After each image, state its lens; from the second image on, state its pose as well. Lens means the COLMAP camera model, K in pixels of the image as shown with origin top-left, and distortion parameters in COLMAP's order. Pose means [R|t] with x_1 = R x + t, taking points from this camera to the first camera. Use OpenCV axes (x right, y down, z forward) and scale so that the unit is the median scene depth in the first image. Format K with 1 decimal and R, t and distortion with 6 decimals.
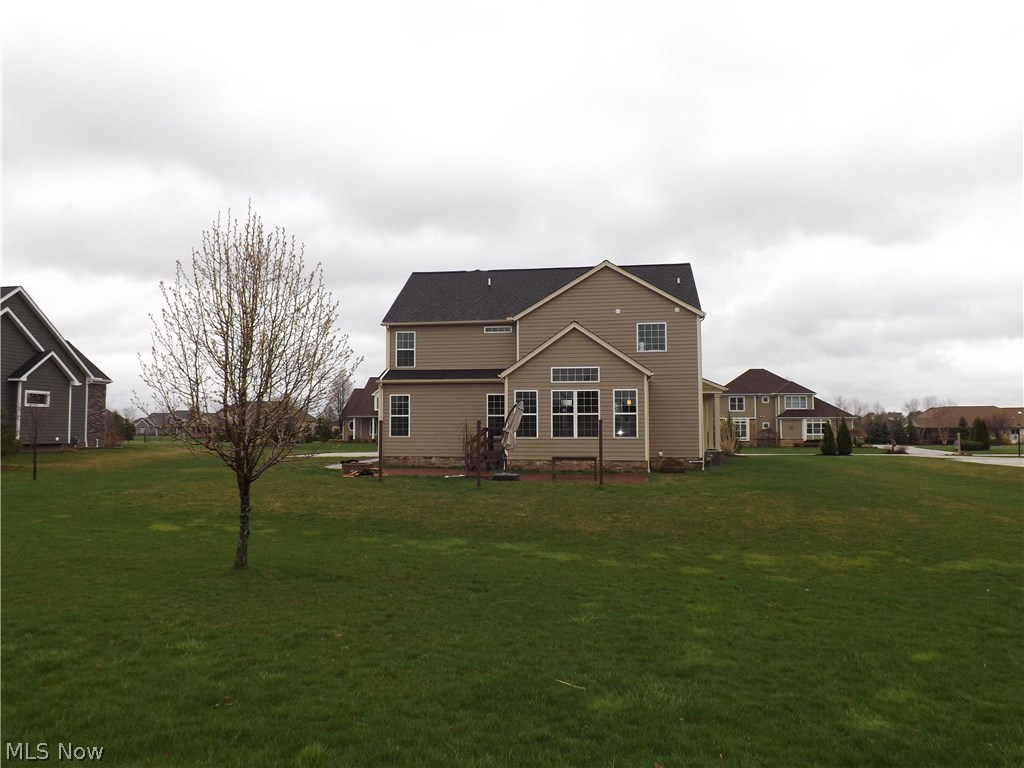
lens RADIAL K [[732.2, 0, 512.0], [0, 732.2, 382.3], [0, 0, 1]] dist [-0.055580, 0.013820]
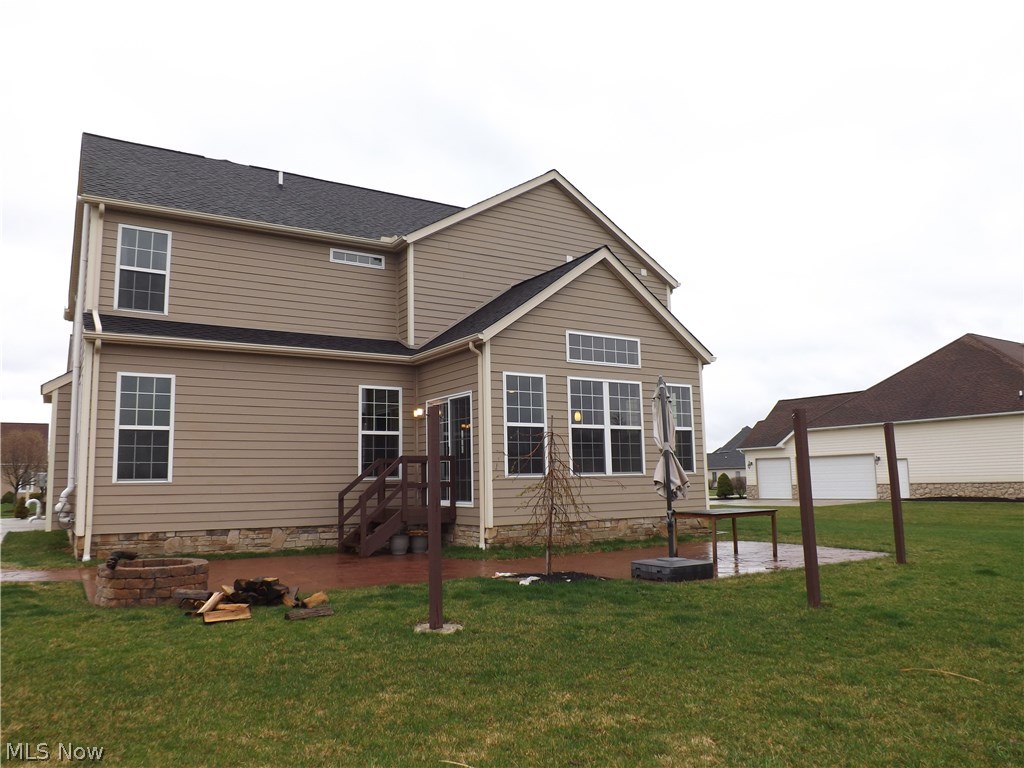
lens RADIAL K [[732.2, 0, 511.3], [0, 732.2, 381.0], [0, 0, 1]] dist [-0.055580, 0.013820]
pose [[0.760841, 0.072952, 0.644824, -0.287389], [-0.023259, 0.996088, -0.085249, 0.055799], [-0.648521, 0.049863, 0.759562, 0.654281]]
